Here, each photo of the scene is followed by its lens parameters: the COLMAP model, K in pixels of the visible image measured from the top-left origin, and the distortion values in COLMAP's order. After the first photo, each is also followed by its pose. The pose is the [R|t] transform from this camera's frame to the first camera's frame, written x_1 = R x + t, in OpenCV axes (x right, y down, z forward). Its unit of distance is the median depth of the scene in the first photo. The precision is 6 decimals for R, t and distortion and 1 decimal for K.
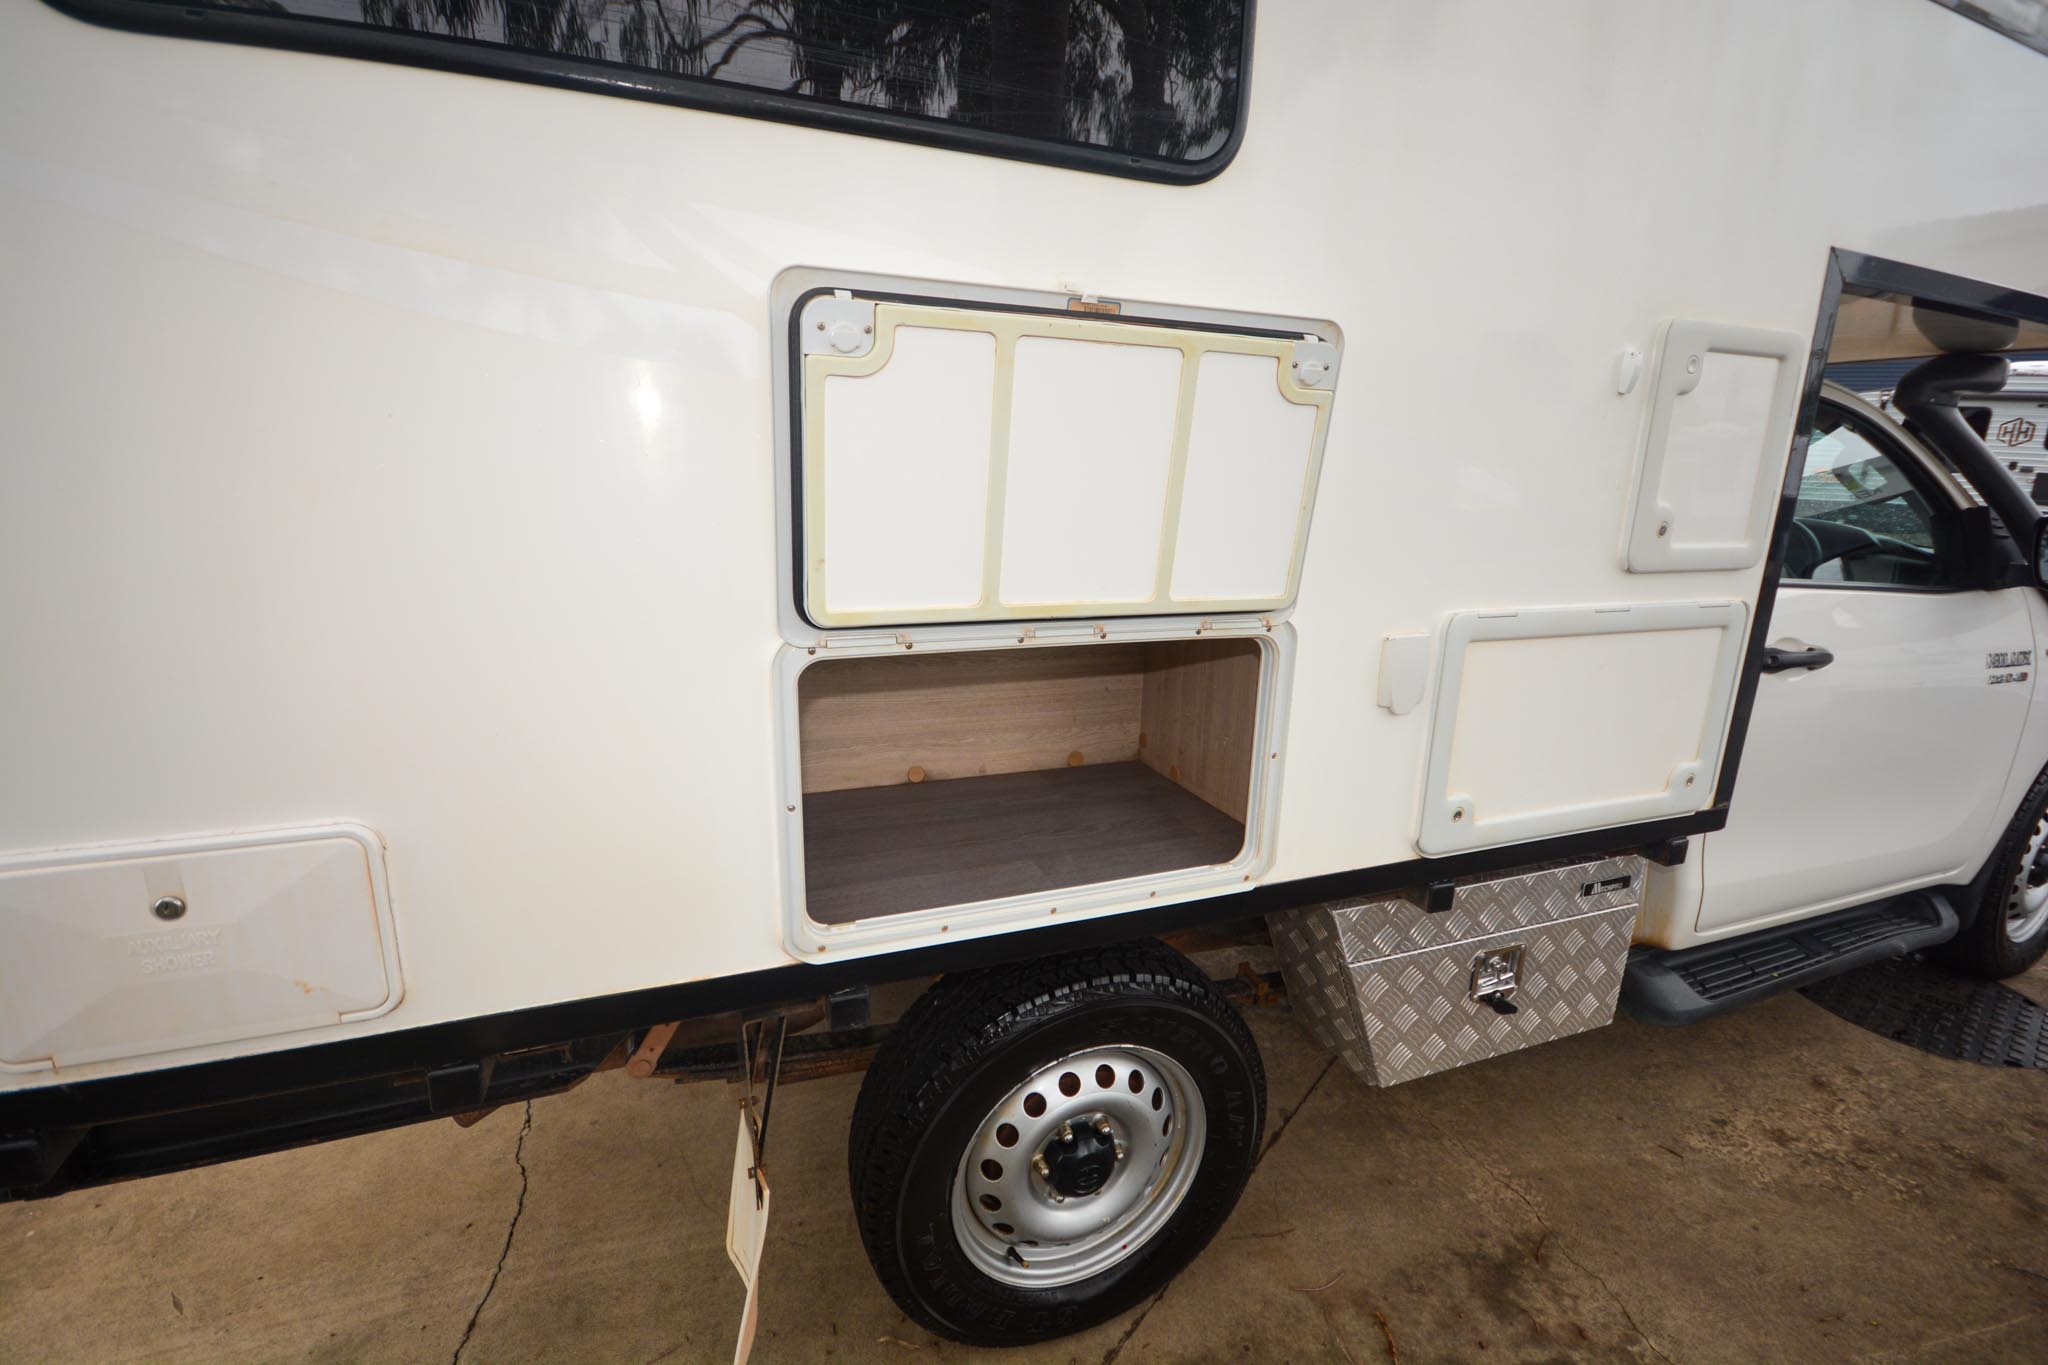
lens RADIAL K [[898.1, 0, 1024.0], [0, 898.1, 682.5], [0, 0, 1]] dist [0.021383, -0.020851]
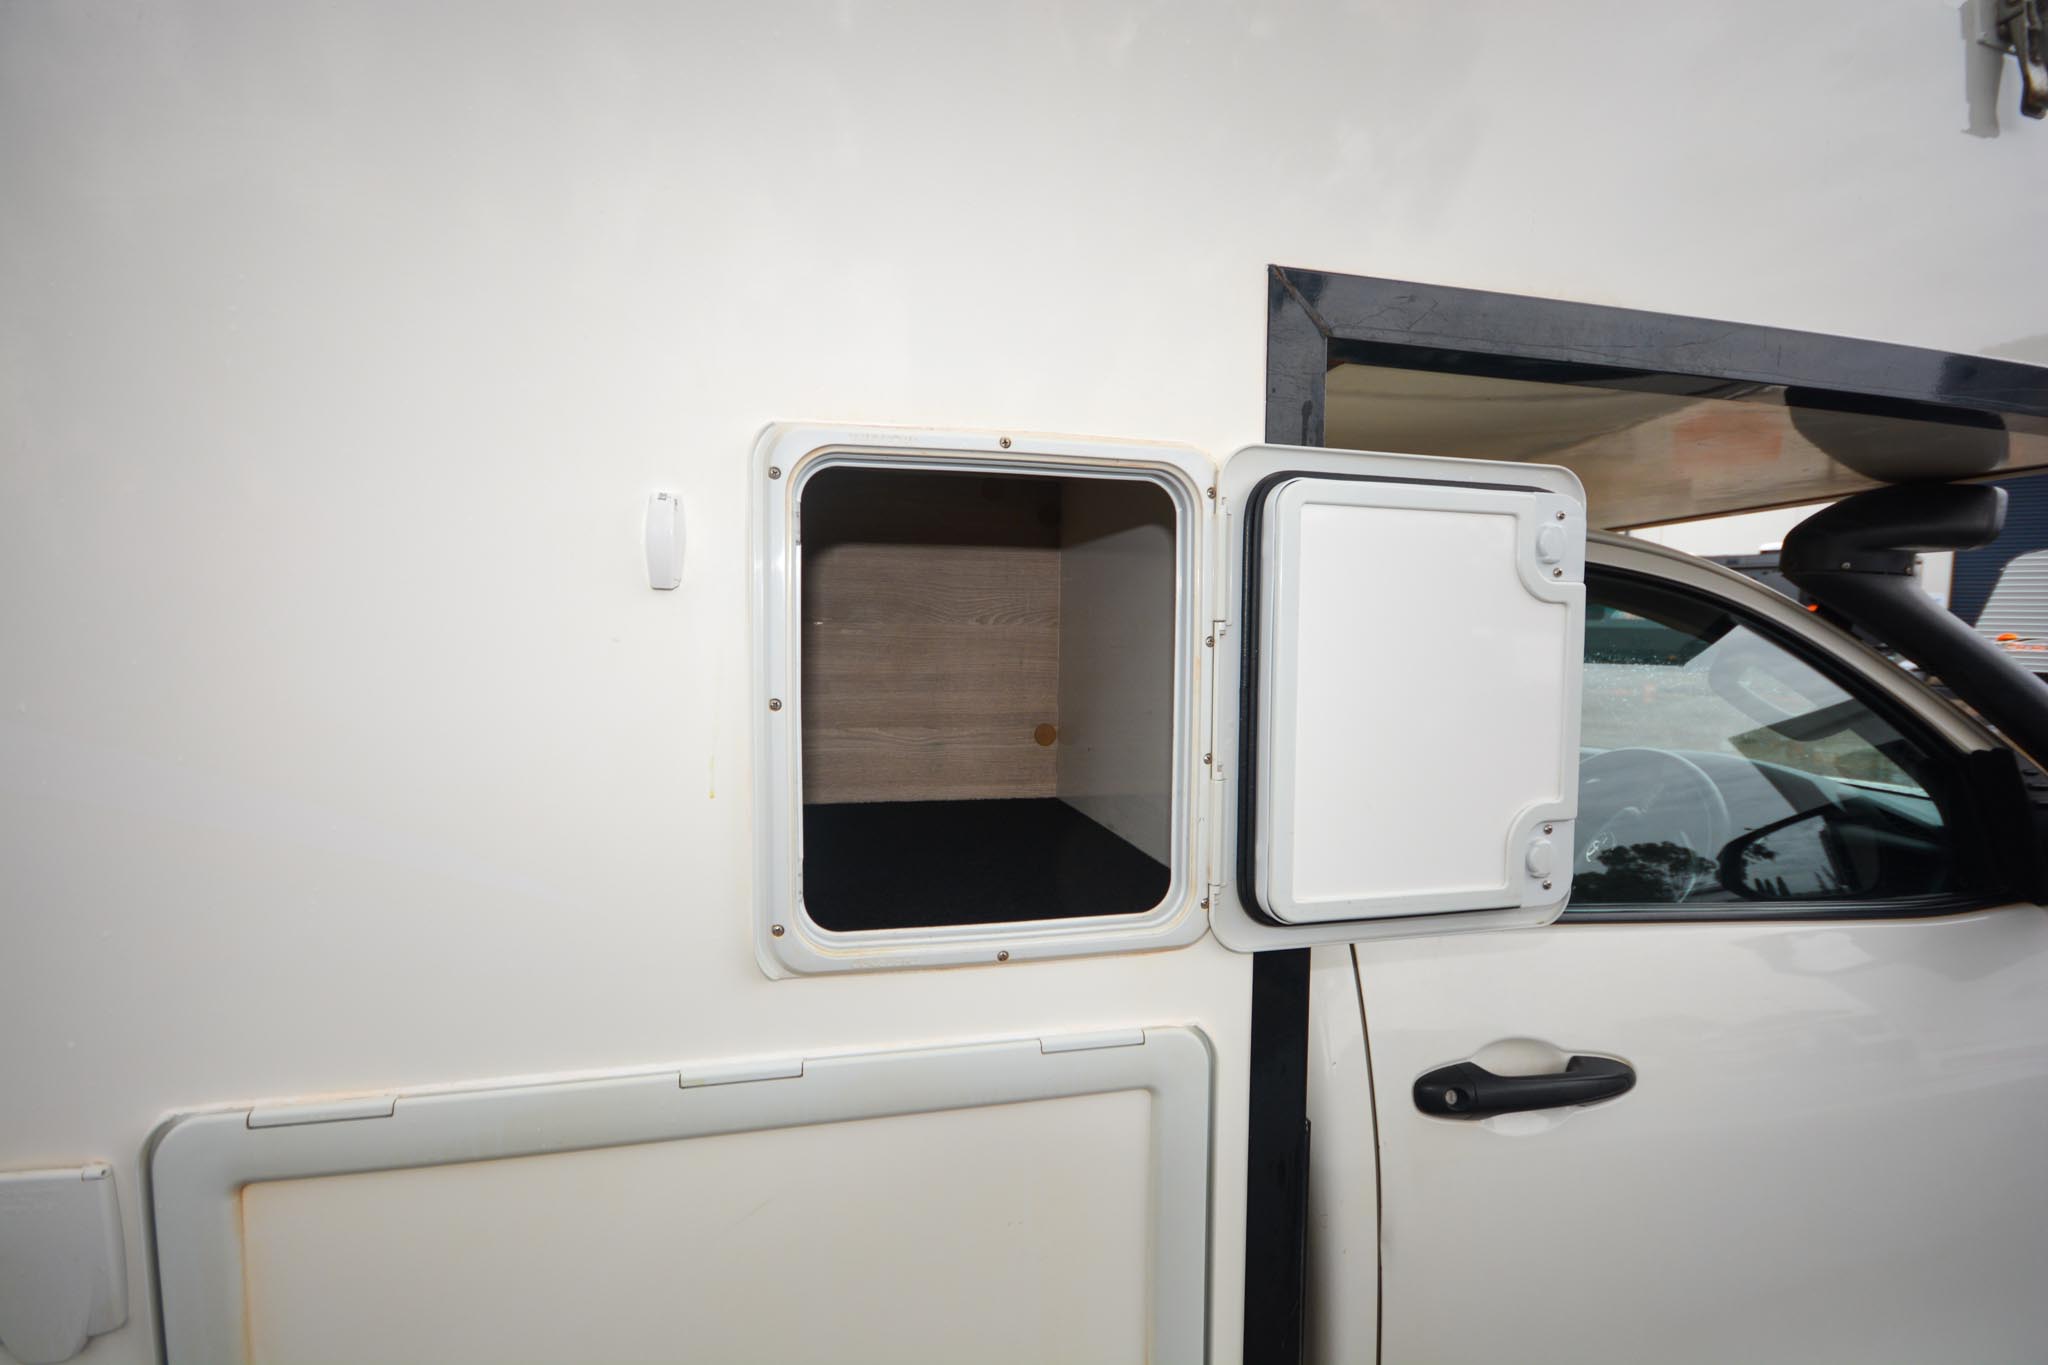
lens RADIAL K [[898.1, 0, 1024.0], [0, 898.1, 682.5], [0, 0, 1]] dist [0.021383, -0.020851]
pose [[0.988897, 0.000795, -0.148600, 0.604373], [-0.026128, 0.985337, -0.168604, -0.140727], [0.146287, 0.170615, 0.974418, 0.408376]]
